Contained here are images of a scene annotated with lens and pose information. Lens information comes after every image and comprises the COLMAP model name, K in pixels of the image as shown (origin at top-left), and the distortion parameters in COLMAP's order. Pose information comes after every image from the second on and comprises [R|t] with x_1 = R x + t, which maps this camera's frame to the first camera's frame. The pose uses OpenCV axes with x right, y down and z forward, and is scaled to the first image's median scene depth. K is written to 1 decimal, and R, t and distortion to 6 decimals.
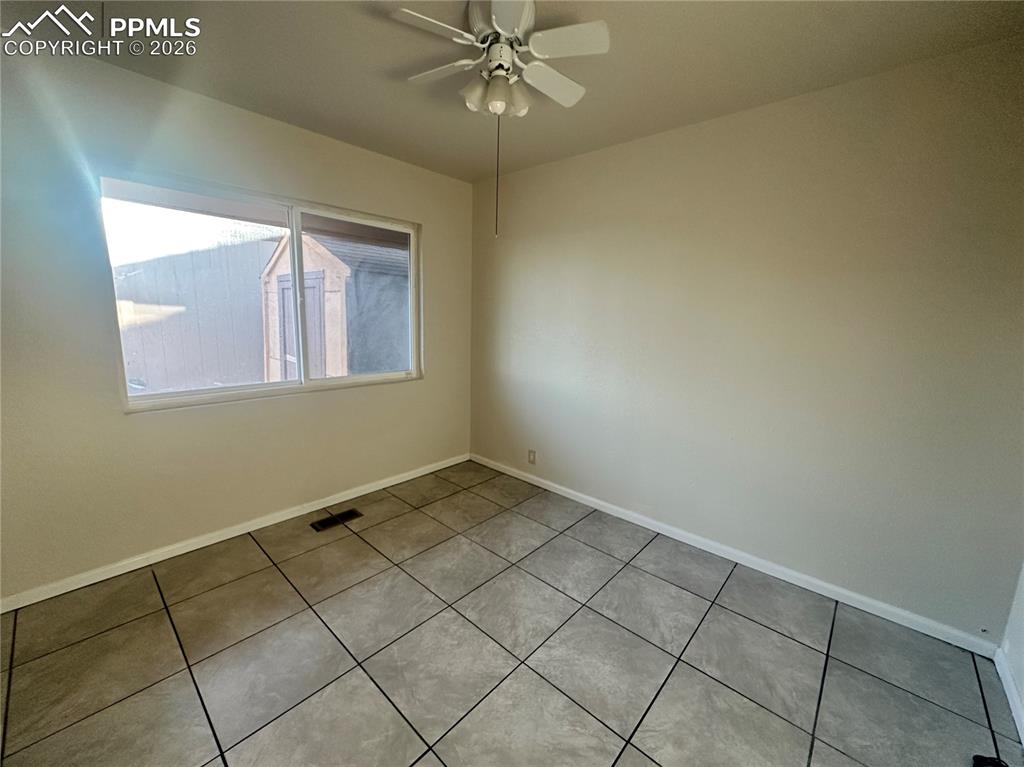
lens RADIAL K [[410.8, 0, 515.0], [0, 410.8, 382.9], [0, 0, 1]] dist [0.002262, 0.000216]
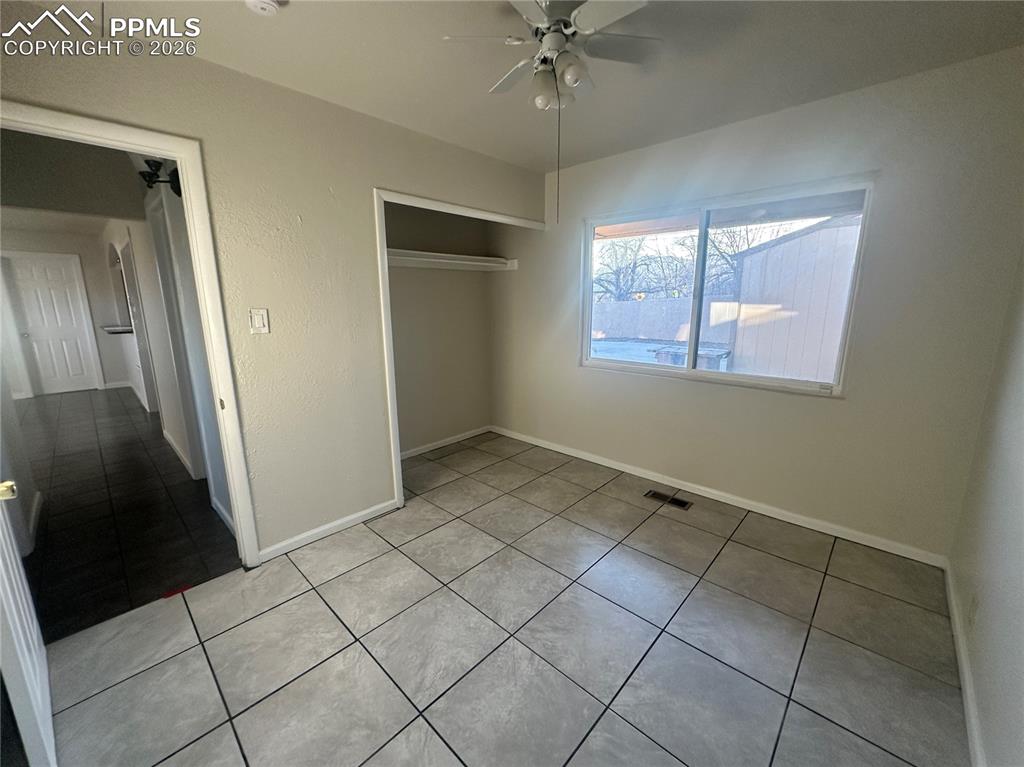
lens RADIAL K [[410.8, 0, 511.0], [0, 410.8, 387.9], [0, 0, 1]] dist [0.002262, 0.000216]
pose [[-0.031176, 0.177600, -0.983609, 0.746396], [-0.165234, 0.969631, 0.180314, -0.095241], [0.985761, 0.168147, -0.000883, 0.712609]]
